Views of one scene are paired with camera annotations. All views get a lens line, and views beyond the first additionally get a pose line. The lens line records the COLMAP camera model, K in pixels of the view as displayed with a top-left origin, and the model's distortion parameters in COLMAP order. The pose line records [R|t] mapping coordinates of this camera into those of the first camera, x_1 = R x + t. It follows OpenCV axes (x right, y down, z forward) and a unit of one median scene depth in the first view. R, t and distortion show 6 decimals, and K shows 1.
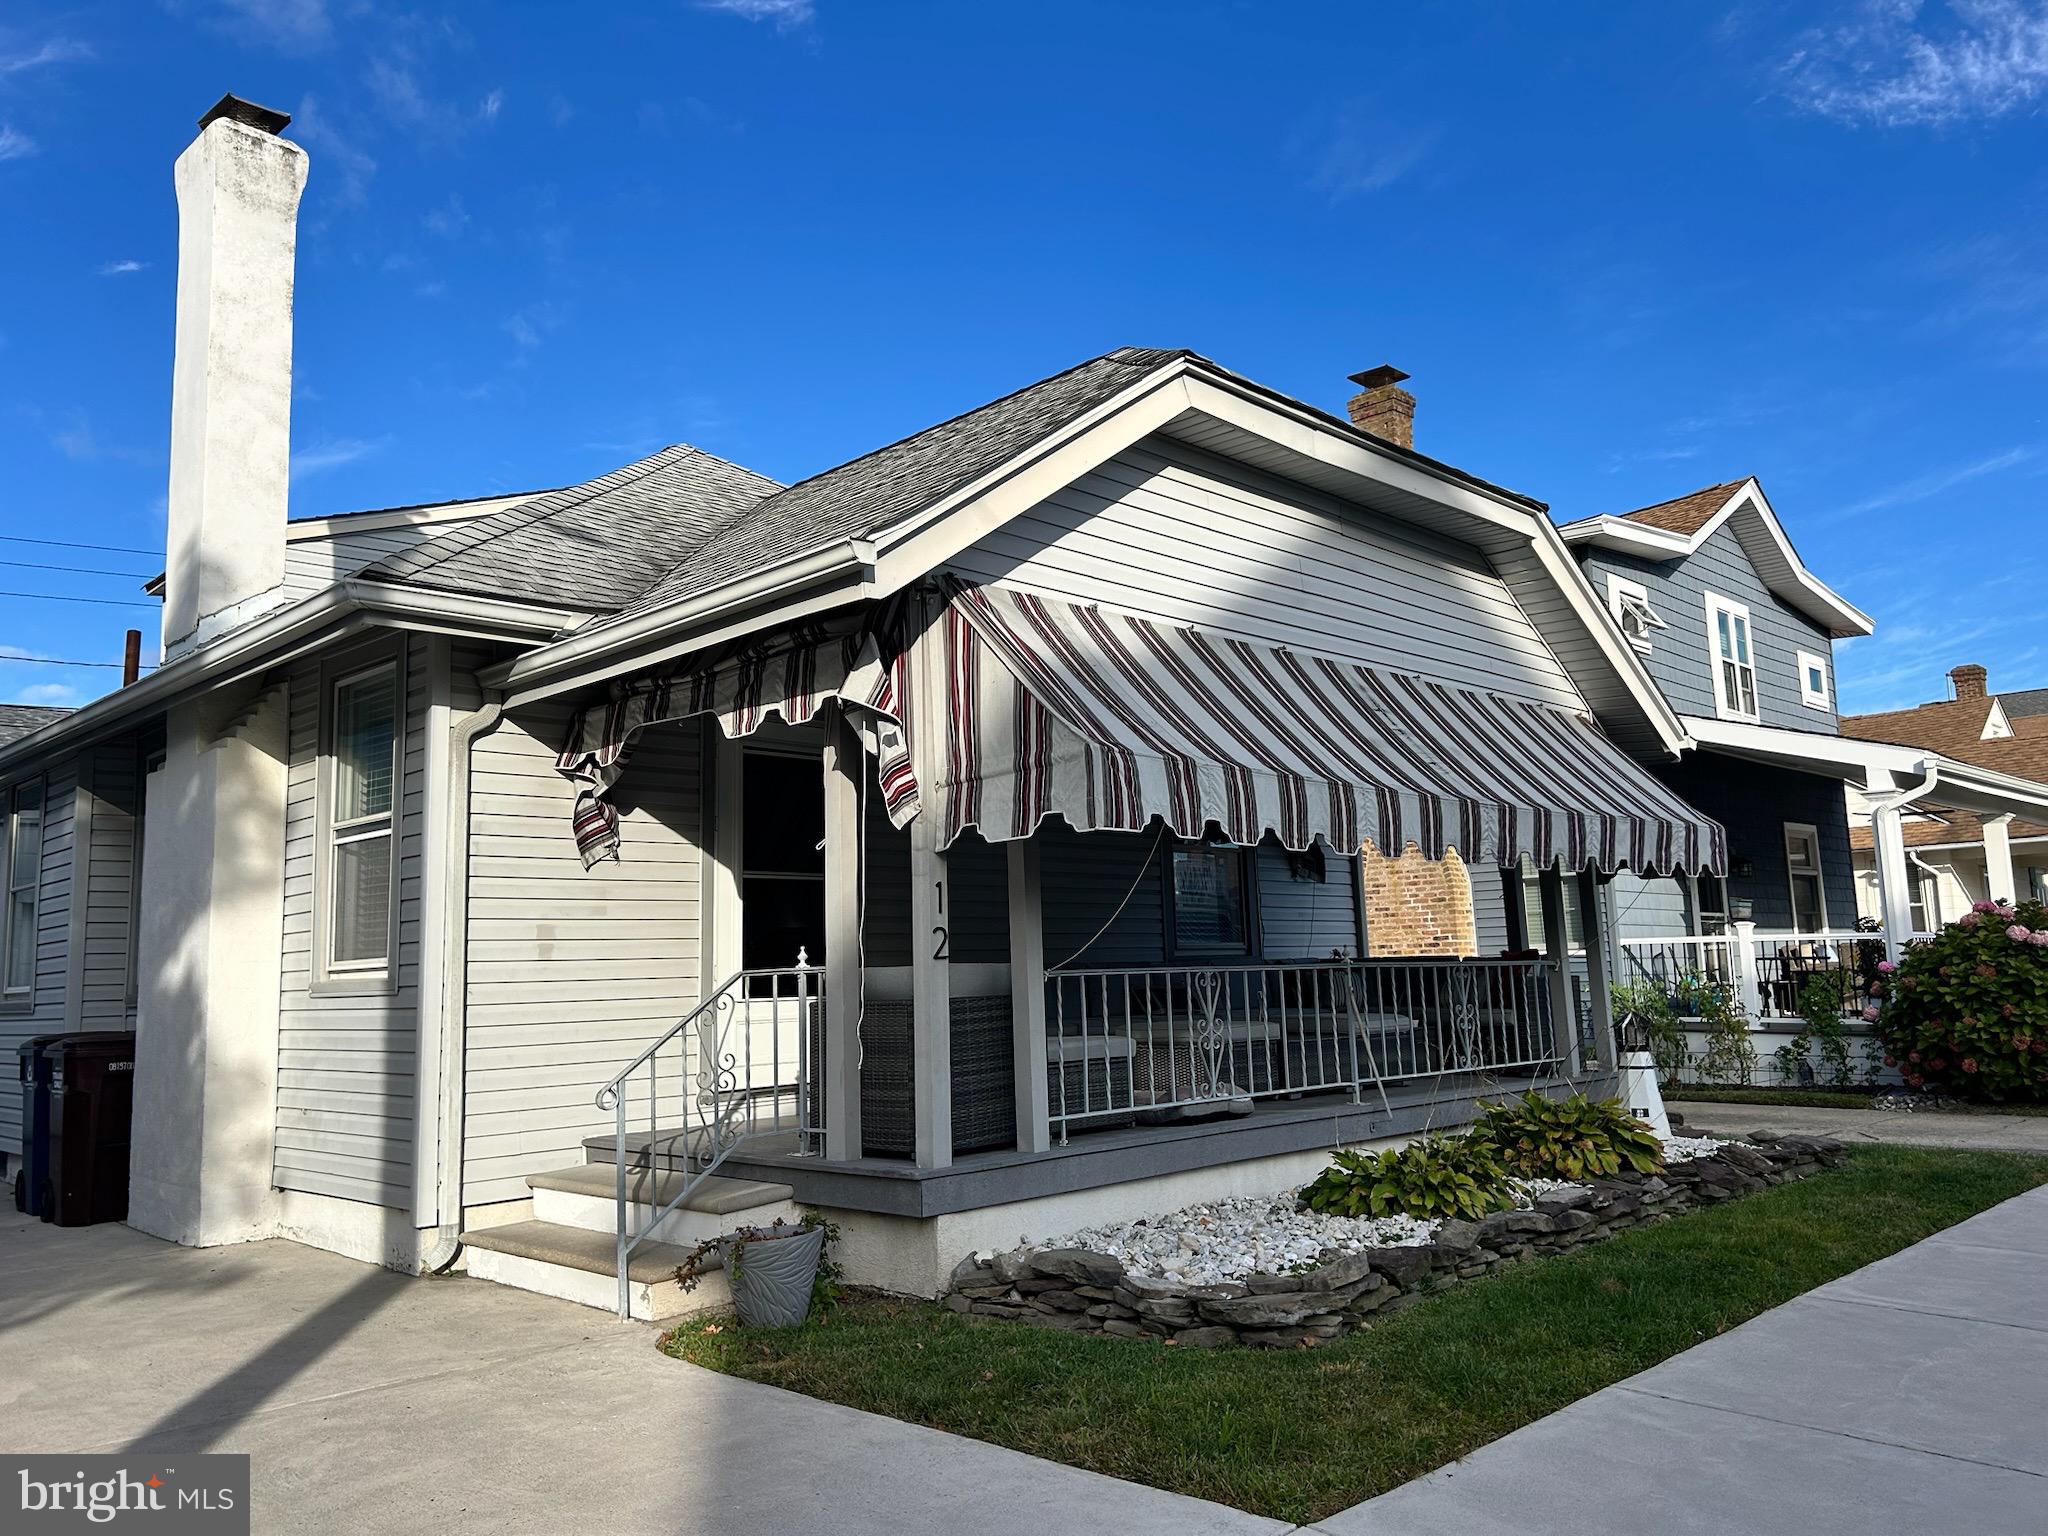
lens RADIAL K [[1533.6, 0, 996.4], [0, 1533.6, 746.8], [0, 0, 1]] dist [0.043002, -0.002607]
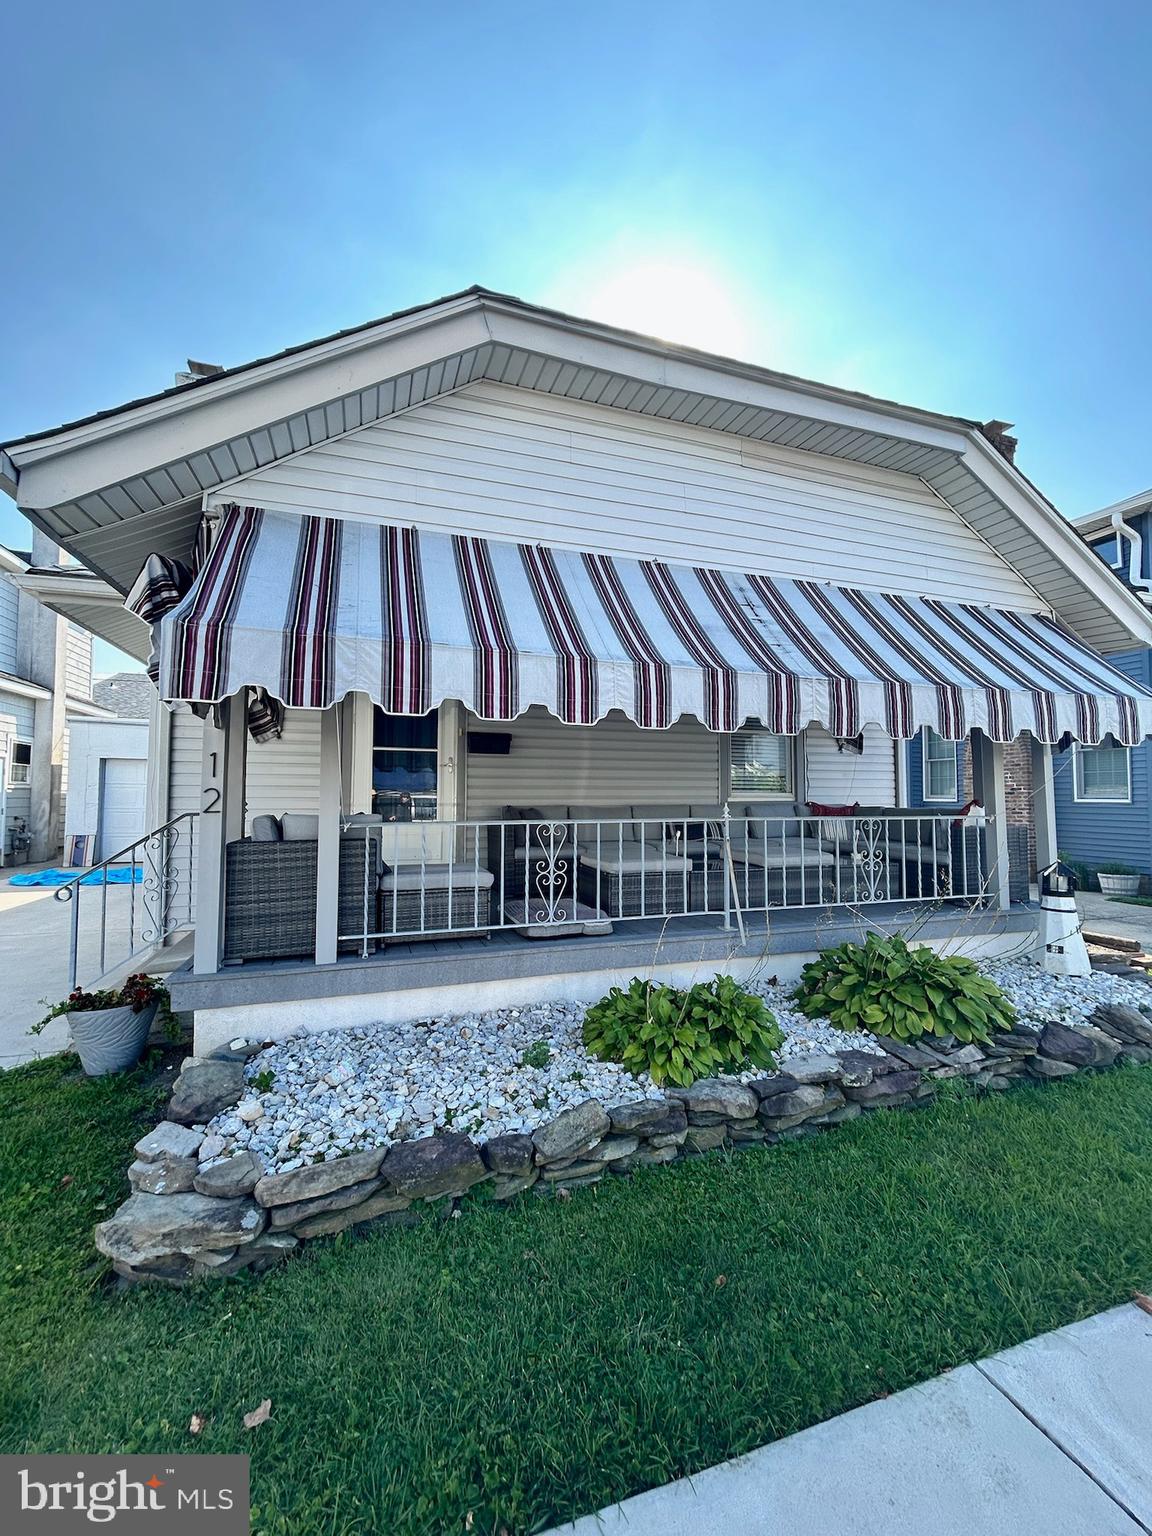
lens RADIAL K [[621.5, 0, 576.0], [0, 621.5, 768.0], [0, 0, 1]] dist [0.001238, 0.000083]
pose [[0.898761, 0.009799, -0.438329, 0.348101], [0.037913, 0.994268, 0.099966, 0.046970], [0.436796, -0.106464, 0.893238, 0.516260]]
